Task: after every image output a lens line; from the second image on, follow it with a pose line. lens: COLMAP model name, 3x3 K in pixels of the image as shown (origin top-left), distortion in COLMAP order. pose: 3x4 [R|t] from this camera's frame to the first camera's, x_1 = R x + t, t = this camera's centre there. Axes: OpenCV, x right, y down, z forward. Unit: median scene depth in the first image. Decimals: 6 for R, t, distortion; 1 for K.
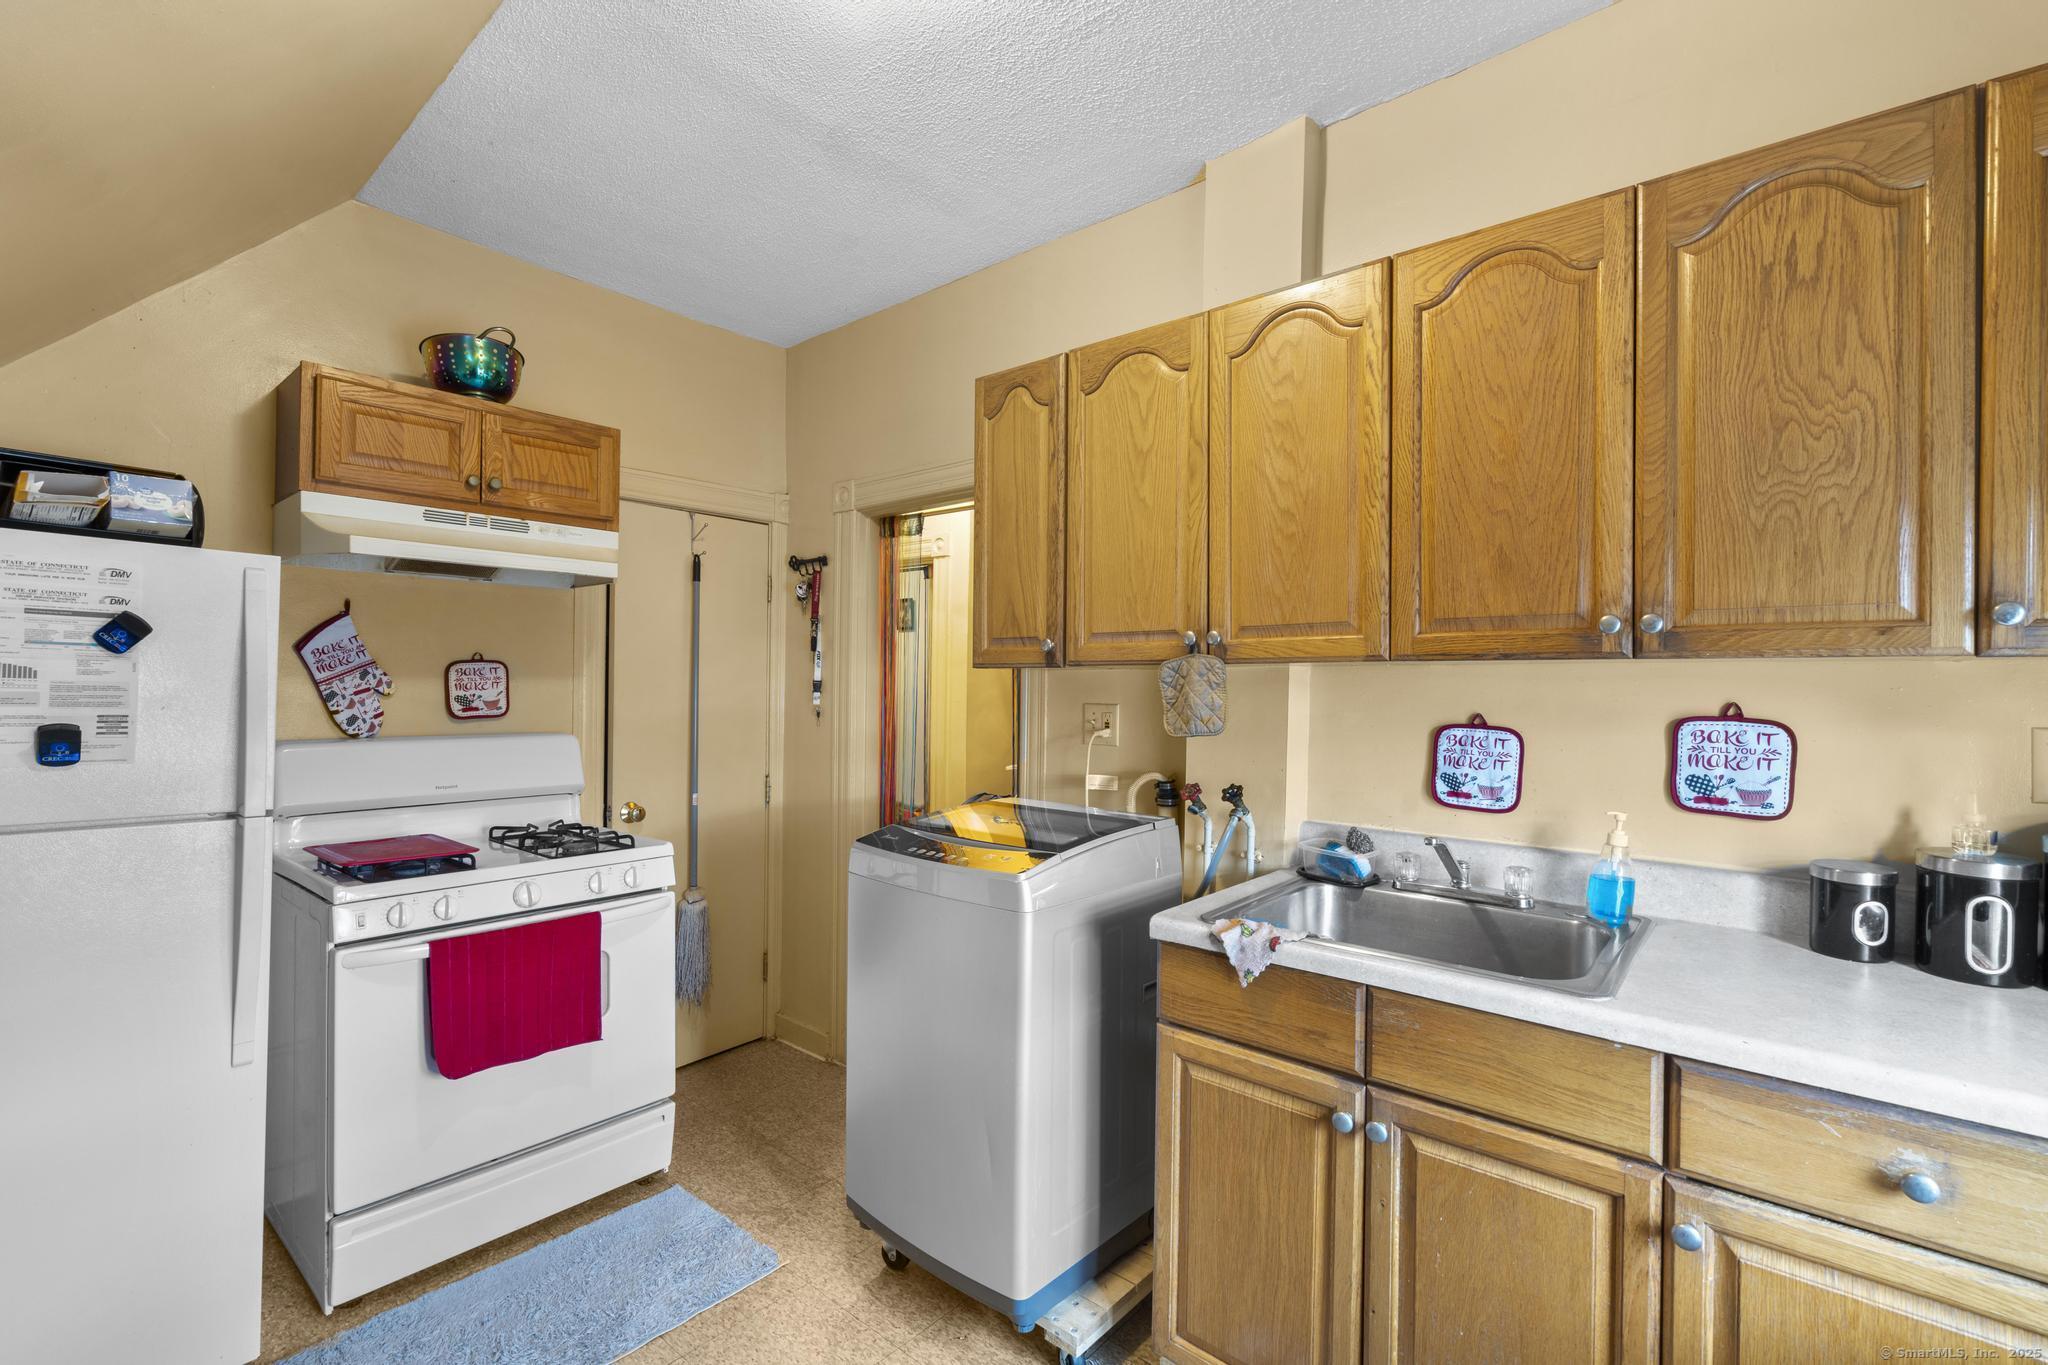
lens RADIAL K [[914.9, 0, 1014.9], [0, 914.9, 682.7], [0, 0, 1]] dist [-0.005217, 0.000272]
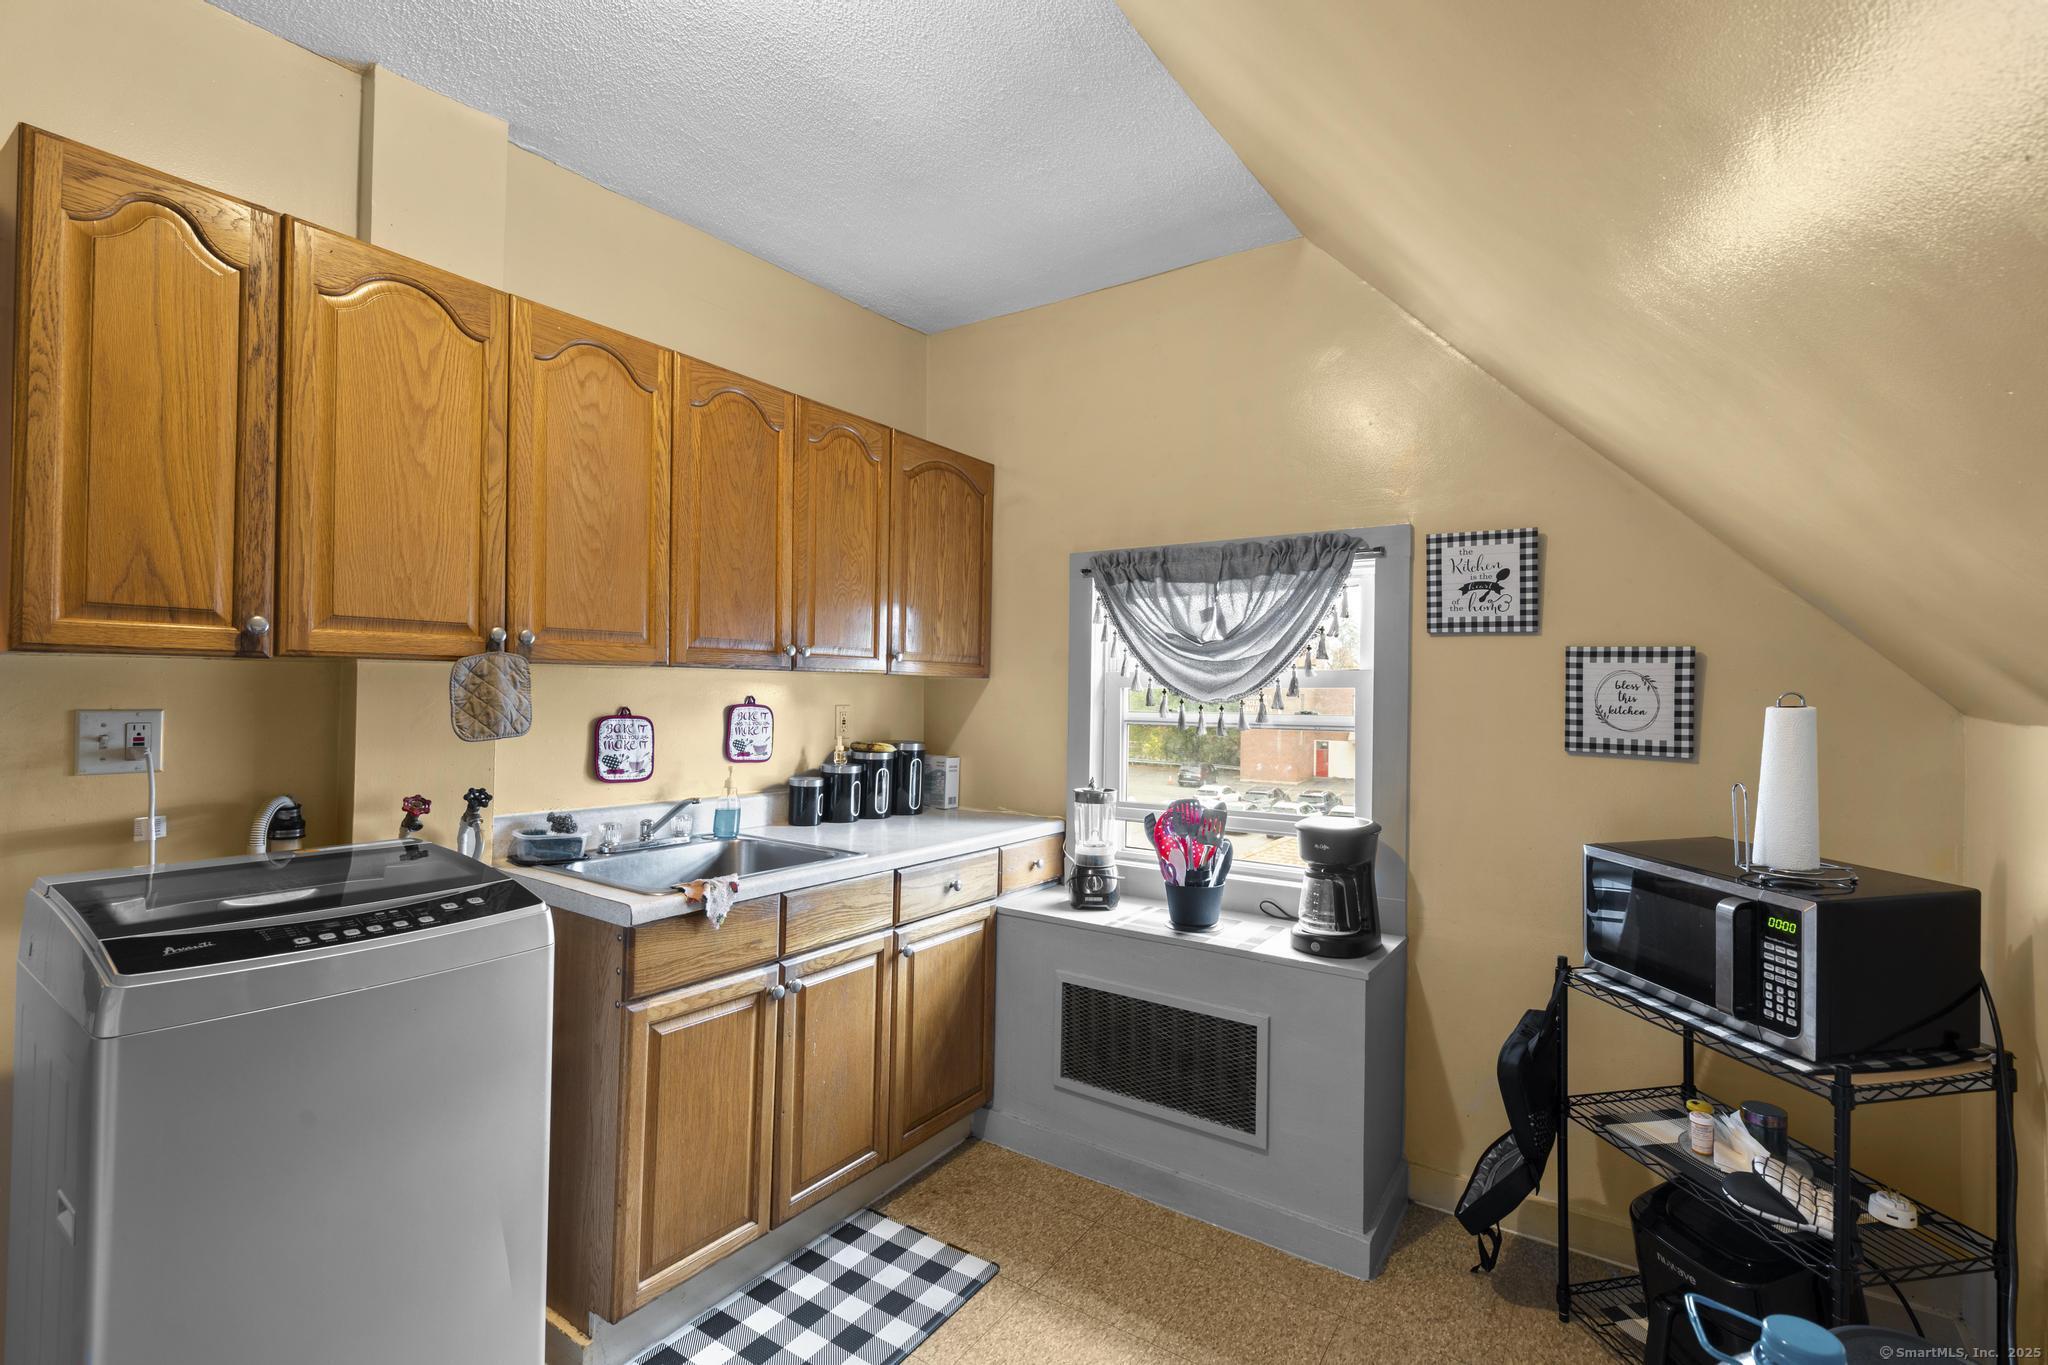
lens RADIAL K [[914.9, 0, 1016.8], [0, 914.9, 684.1], [0, 0, 1]] dist [-0.005217, 0.000272]
pose [[-0.104063, -0.001712, 0.994569, -0.851037], [-0.014007, 0.999902, 0.000256, -0.005984], [-0.994472, -0.013905, -0.104077, 0.603436]]
